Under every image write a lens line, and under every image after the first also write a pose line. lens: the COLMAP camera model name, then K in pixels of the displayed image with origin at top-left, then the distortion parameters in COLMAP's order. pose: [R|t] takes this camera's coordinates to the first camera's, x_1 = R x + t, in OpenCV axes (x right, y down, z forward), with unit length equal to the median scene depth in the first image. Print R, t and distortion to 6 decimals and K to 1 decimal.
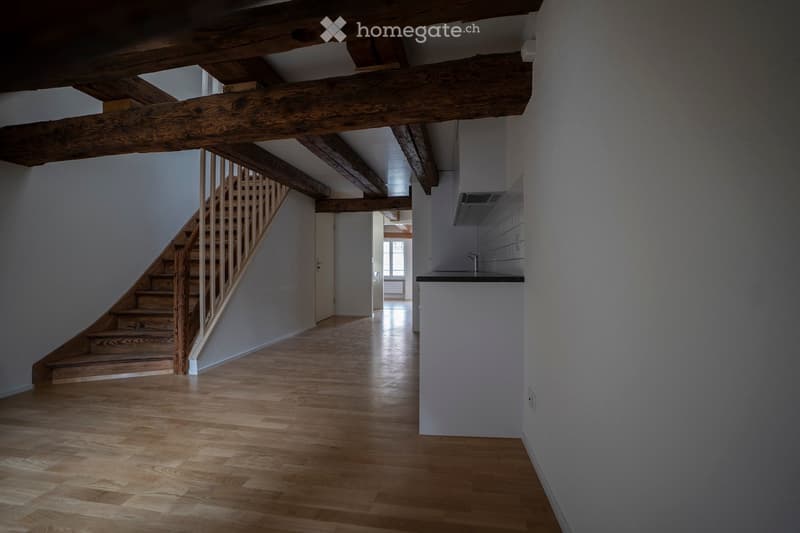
lens RADIAL K [[368.8, 0, 400.0], [0, 368.8, 266.5], [0, 0, 1]] dist [-0.065164, 0.027716]
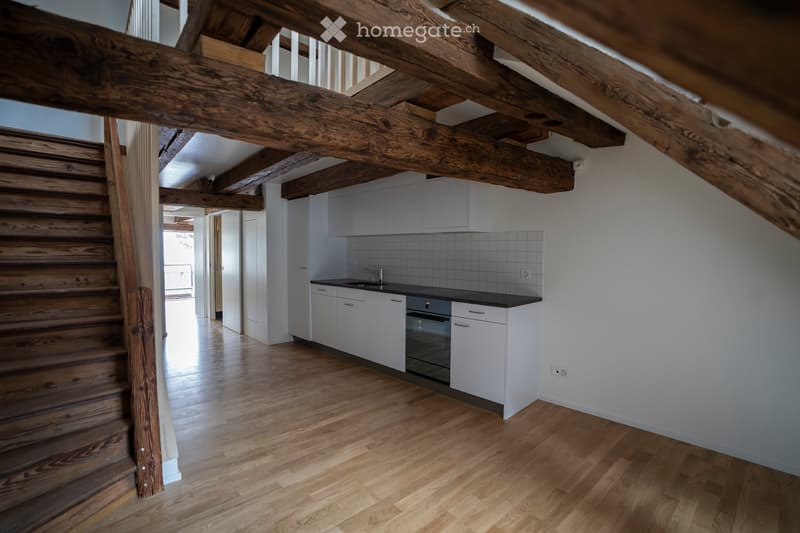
lens RADIAL K [[368.8, 0, 400.0], [0, 368.8, 266.5], [0, 0, 1]] dist [-0.065164, 0.027716]
pose [[0.623841, -0.027224, 0.781077, -1.168847], [-0.008498, 0.999098, 0.041610, -0.153168], [-0.781505, -0.032596, 0.623047, 0.462332]]
